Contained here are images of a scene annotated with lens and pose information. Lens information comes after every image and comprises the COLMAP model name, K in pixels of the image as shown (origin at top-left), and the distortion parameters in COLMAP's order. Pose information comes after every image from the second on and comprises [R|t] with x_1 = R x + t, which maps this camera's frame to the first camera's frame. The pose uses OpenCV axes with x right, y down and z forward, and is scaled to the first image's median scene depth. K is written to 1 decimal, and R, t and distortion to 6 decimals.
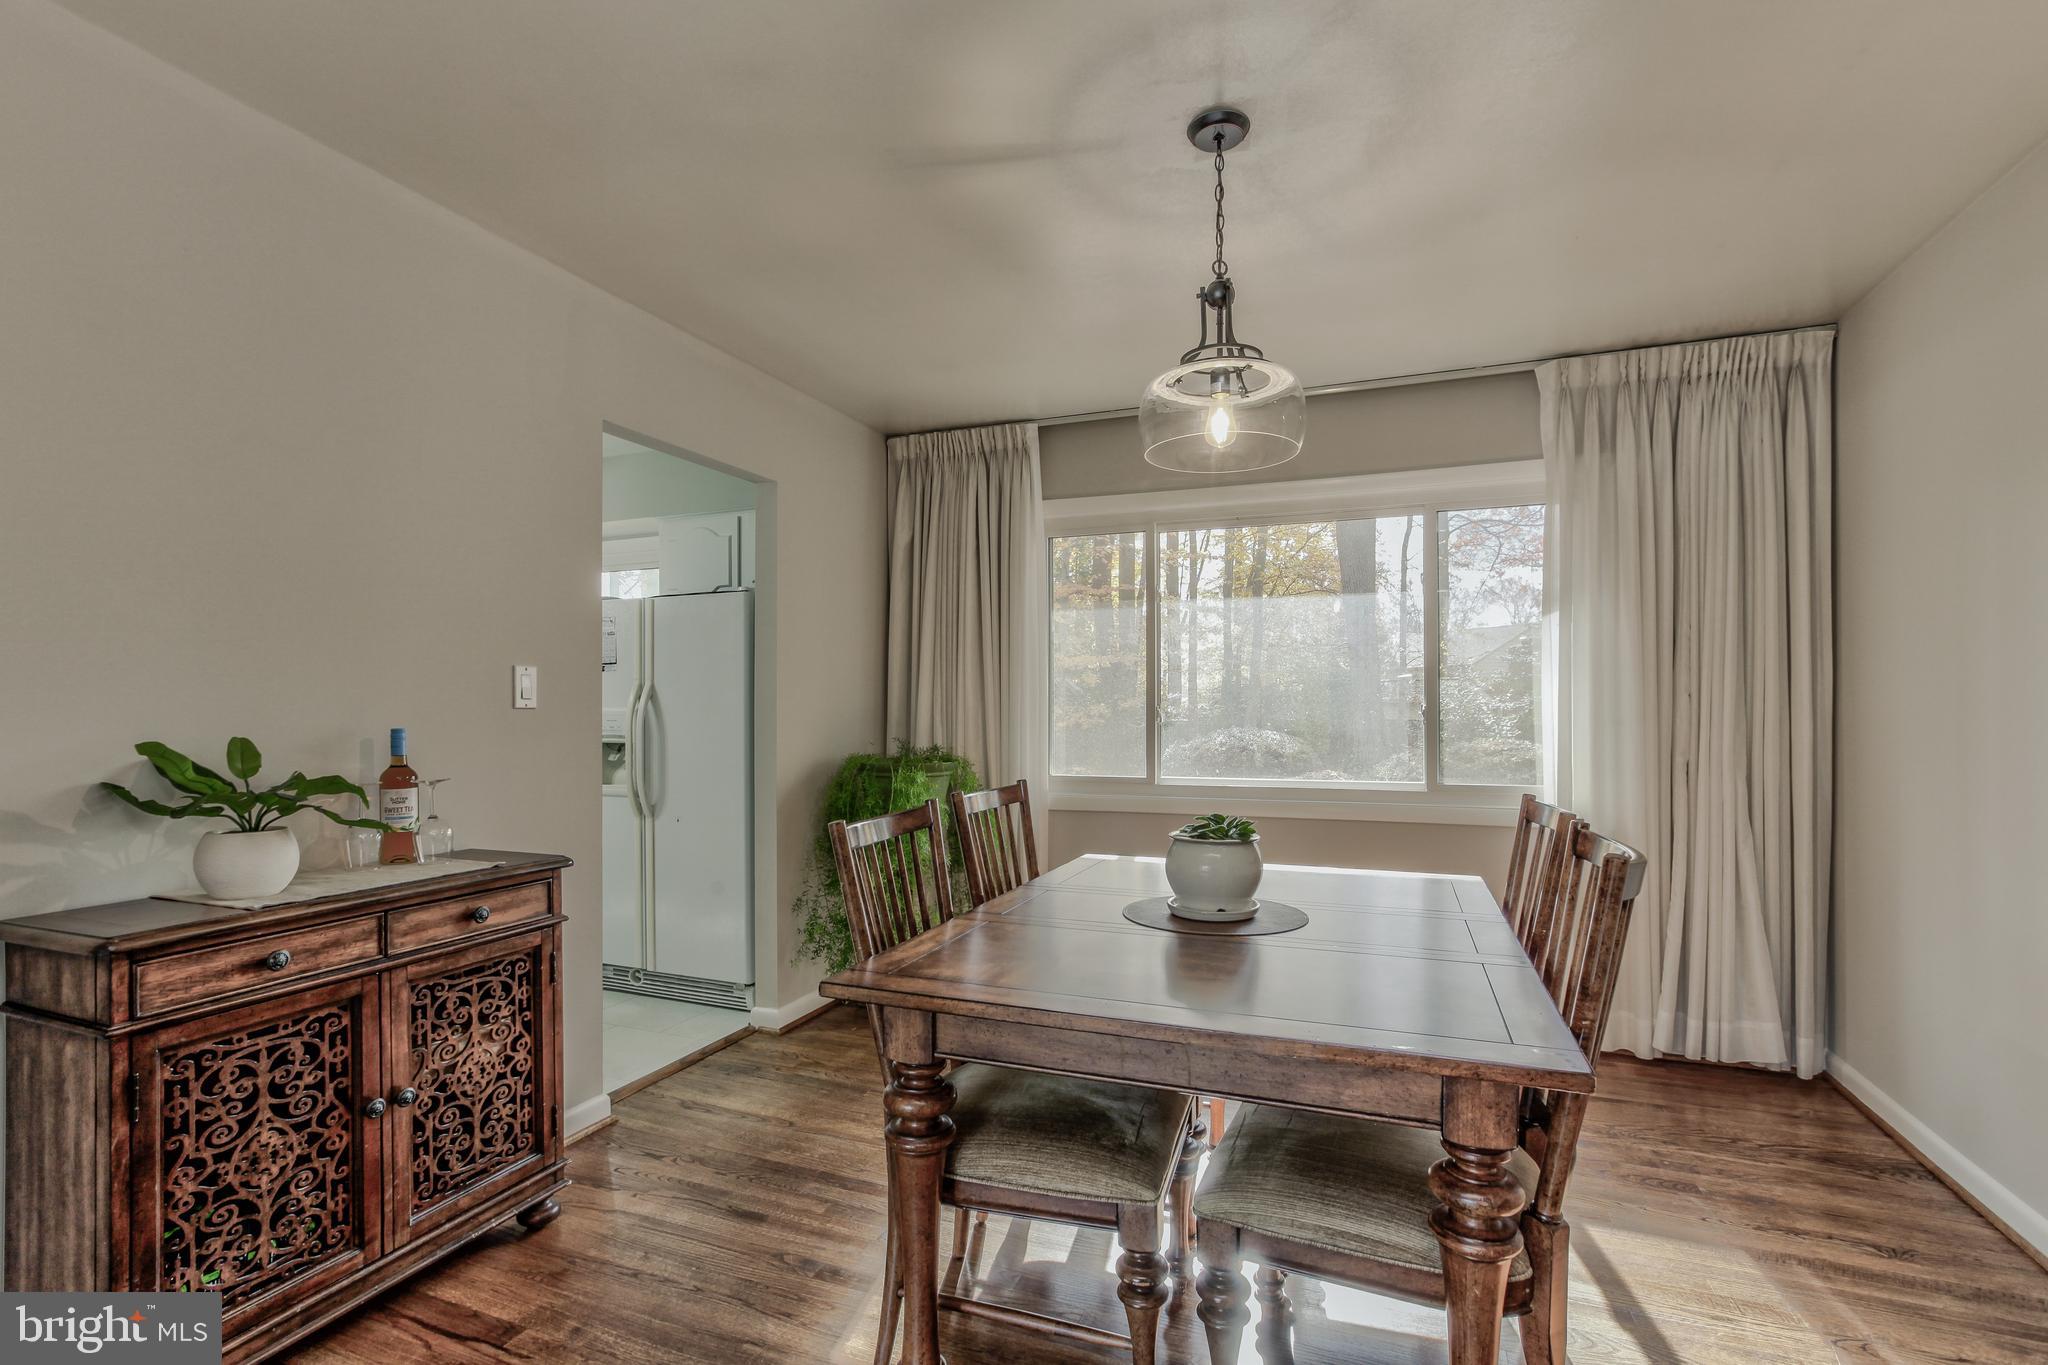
lens RADIAL K [[940.8, 0, 1039.6], [0, 940.8, 708.7], [0, 0, 1]] dist [-0.030091, 0.014761]
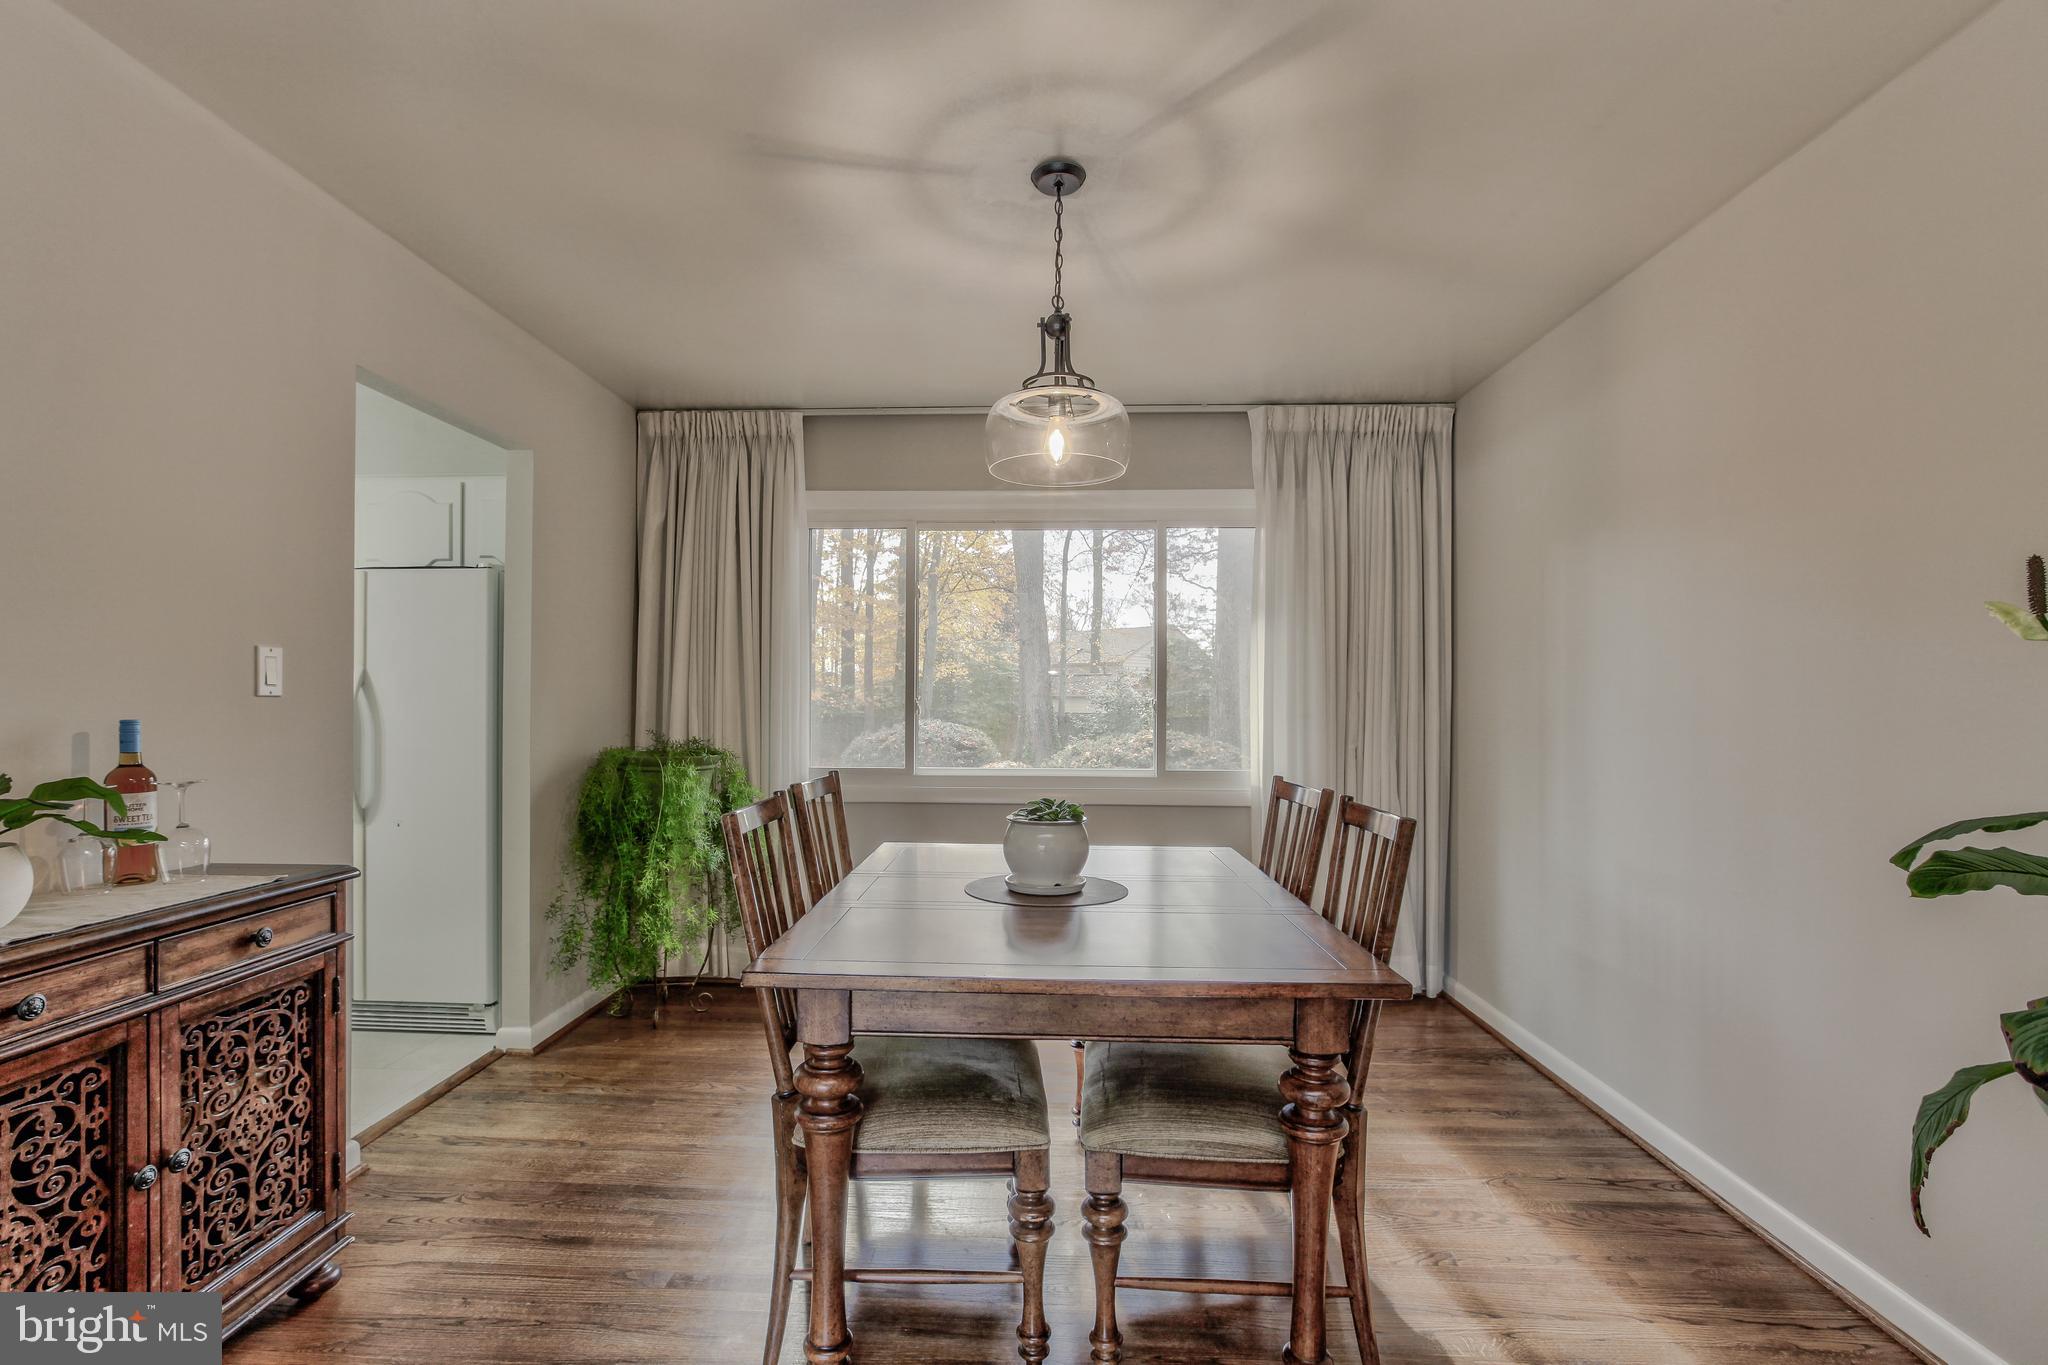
lens RADIAL K [[940.8, 0, 1037.7], [0, 940.8, 703.2], [0, 0, 1]] dist [-0.030091, 0.014761]
pose [[0.942438, 0.006008, 0.334326, -0.196426], [-0.006717, 0.999977, 0.000964, 0.000536], [-0.334312, -0.003155, 0.942457, -0.035707]]
